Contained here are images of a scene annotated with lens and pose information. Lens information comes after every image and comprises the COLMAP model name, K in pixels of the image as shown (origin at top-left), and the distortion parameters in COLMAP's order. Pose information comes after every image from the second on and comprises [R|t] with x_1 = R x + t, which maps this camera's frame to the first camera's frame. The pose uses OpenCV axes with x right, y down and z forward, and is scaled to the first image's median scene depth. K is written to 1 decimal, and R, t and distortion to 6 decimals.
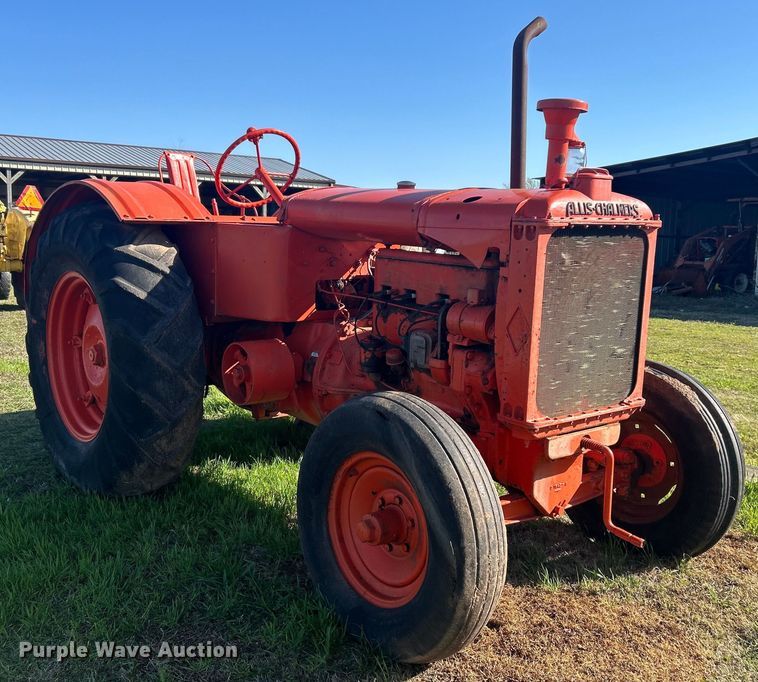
lens RADIAL K [[834.3, 0, 376.5], [0, 834.3, 340.6], [0, 0, 1]] dist [0.062781, 0.000000]
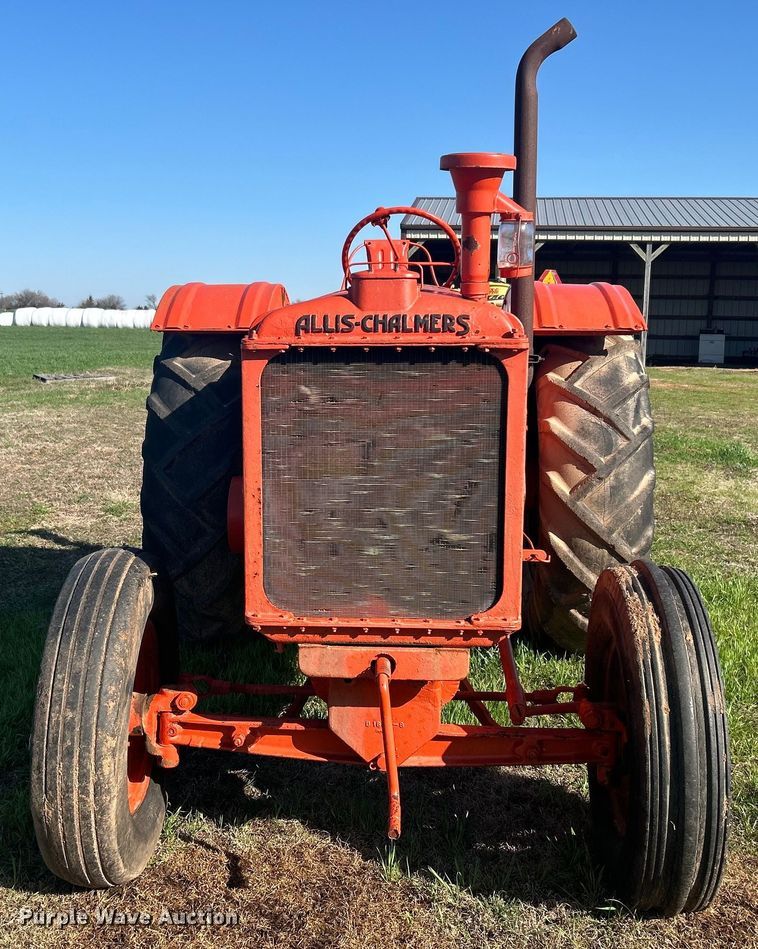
lens RADIAL K [[1140.5, 0, 345.1], [0, 1140.5, 454.2], [0, 0, 1]] dist [0.078787, 0.000000]
pose [[0.738593, 0.072719, -0.670218, 0.846284], [-0.079897, 0.996601, 0.020084, -0.065080], [0.669401, 0.038715, 0.741892, 0.291041]]
